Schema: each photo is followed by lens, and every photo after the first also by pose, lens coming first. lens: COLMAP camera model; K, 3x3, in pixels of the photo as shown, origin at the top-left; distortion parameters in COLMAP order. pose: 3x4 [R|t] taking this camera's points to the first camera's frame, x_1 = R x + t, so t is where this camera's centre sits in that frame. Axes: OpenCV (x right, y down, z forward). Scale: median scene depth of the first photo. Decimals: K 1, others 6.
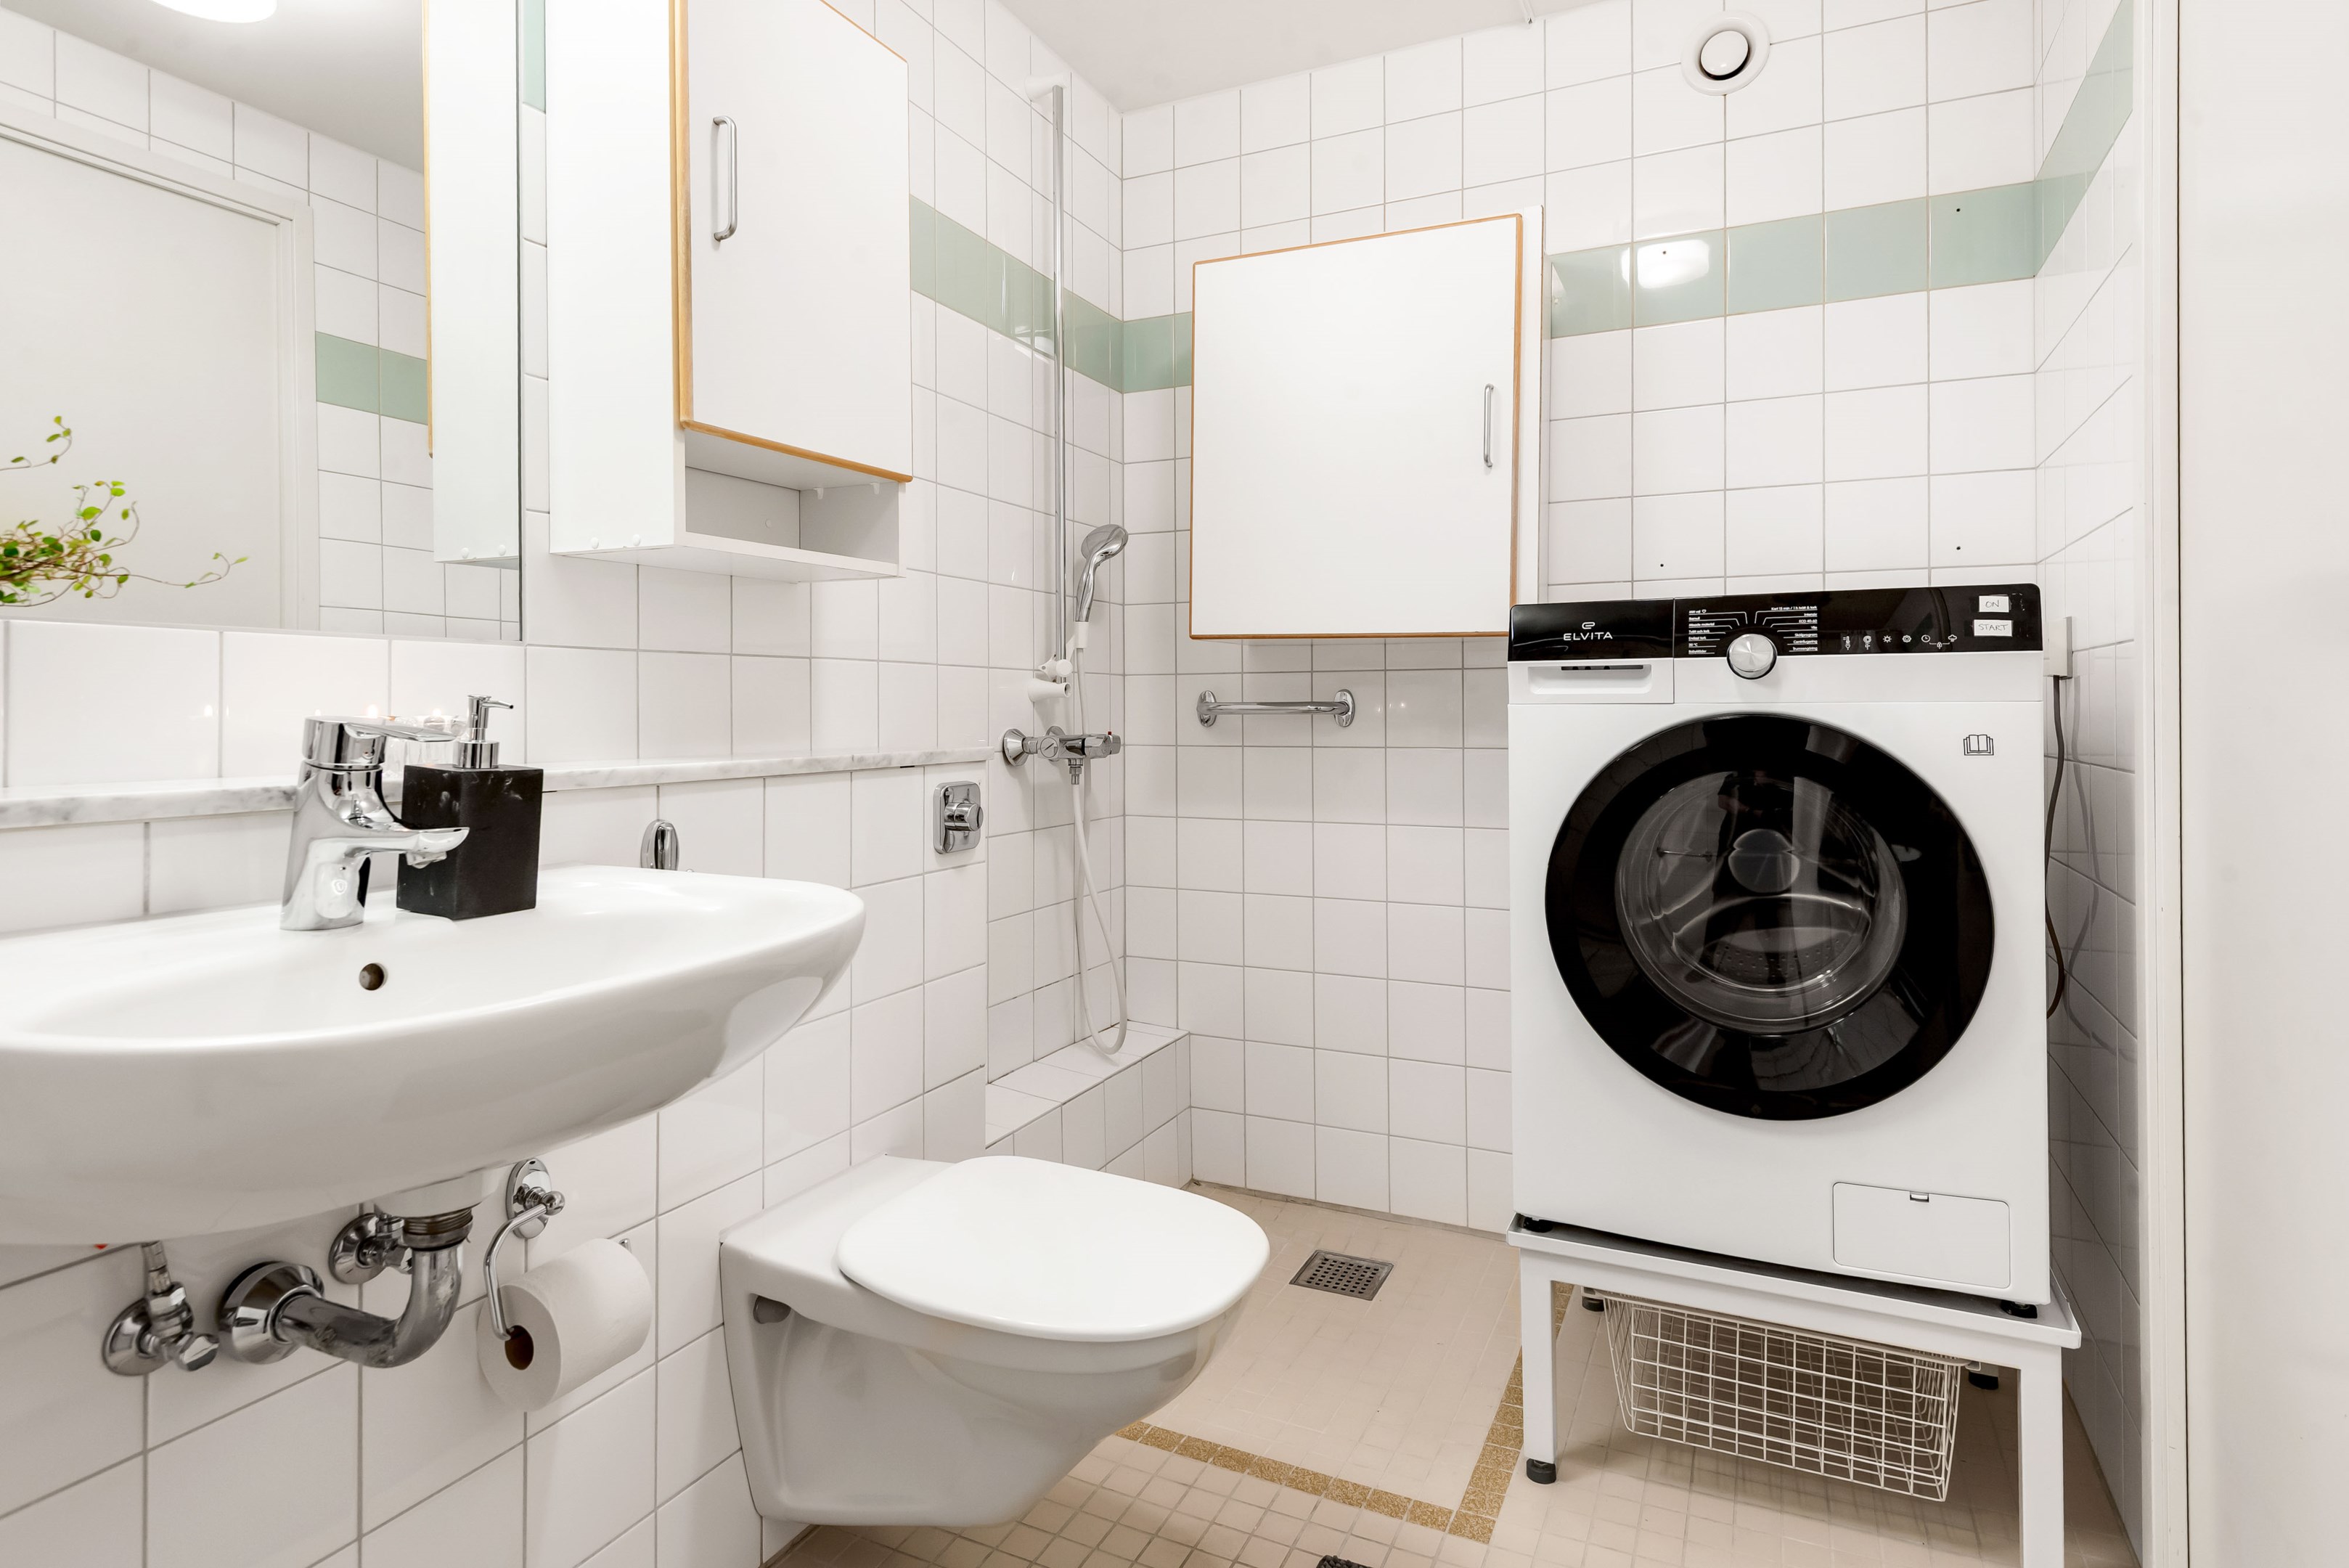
lens RADIAL K [[1265.4, 0, 1172.5], [0, 1265.4, 708.3], [0, 0, 1]] dist [0.001978, -0.017620]
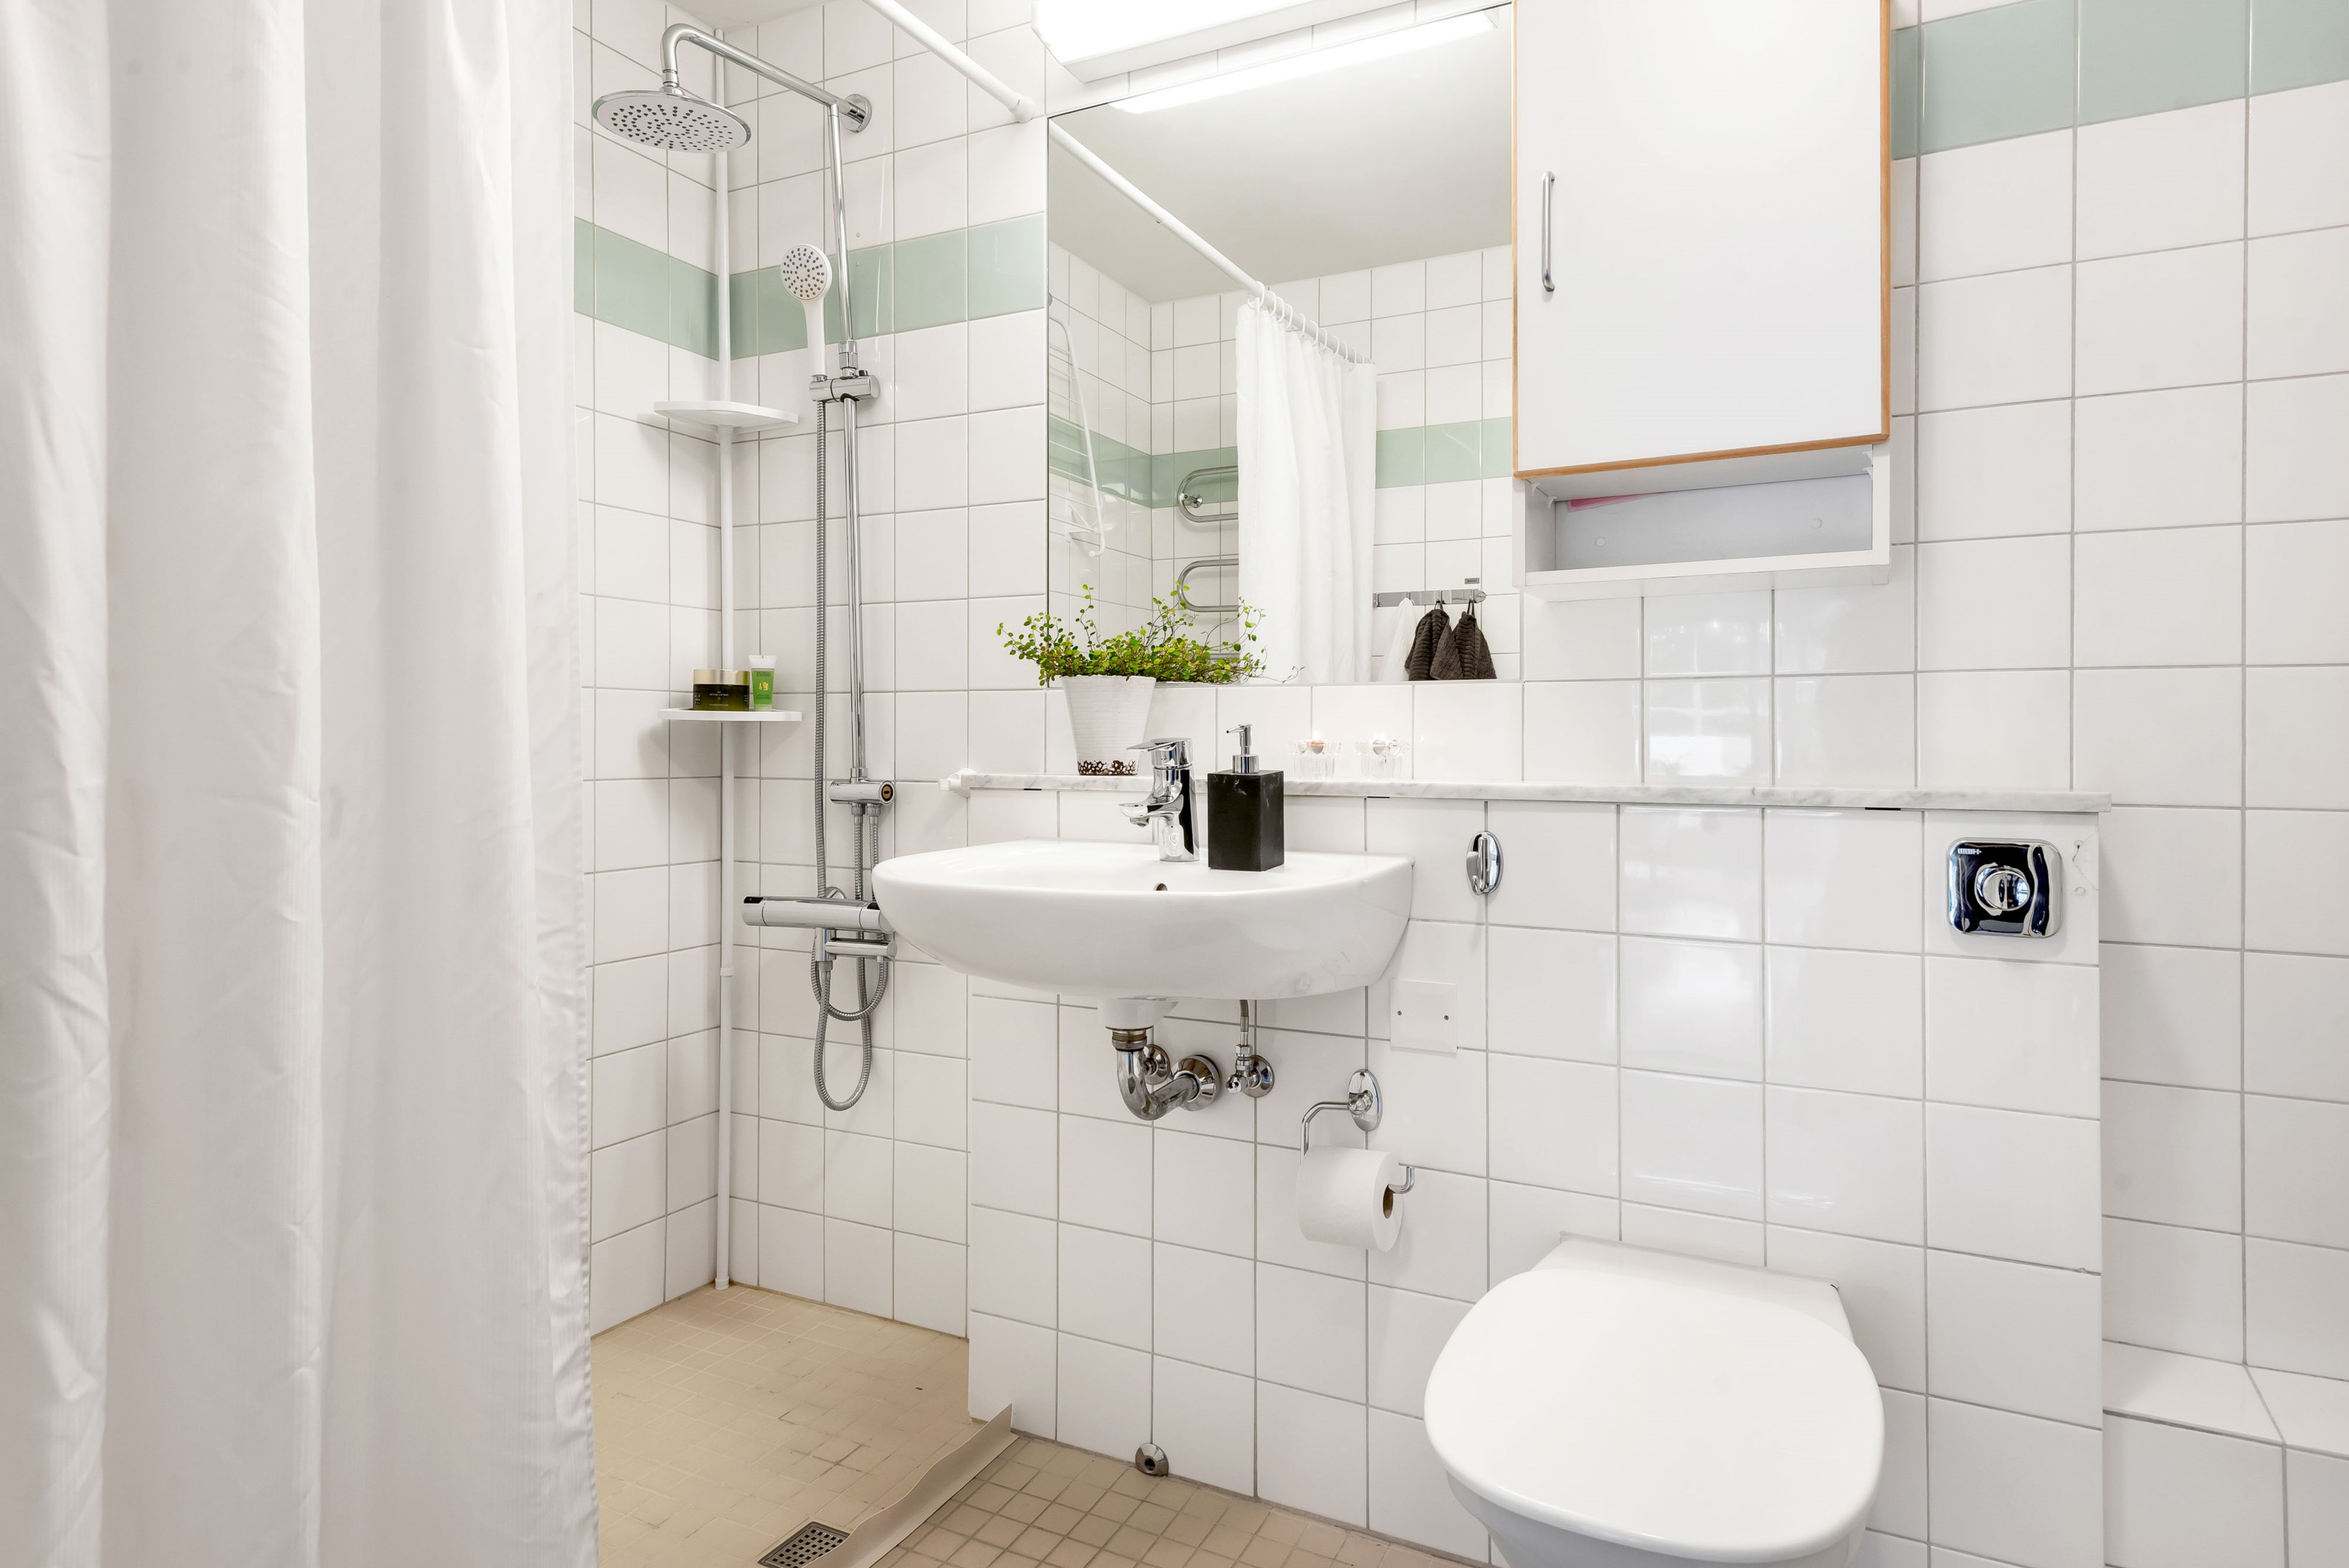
lens RADIAL K [[1286.5, 0, 1202.1], [0, 1286.5, 761.3], [0, 0, 1]] dist [0.041865, -0.022480]
pose [[0.003759, 0.023154, -0.999725, 0.773308], [-0.001860, 0.999730, 0.023147, -0.001298], [0.999991, 0.001772, 0.003801, 0.745354]]
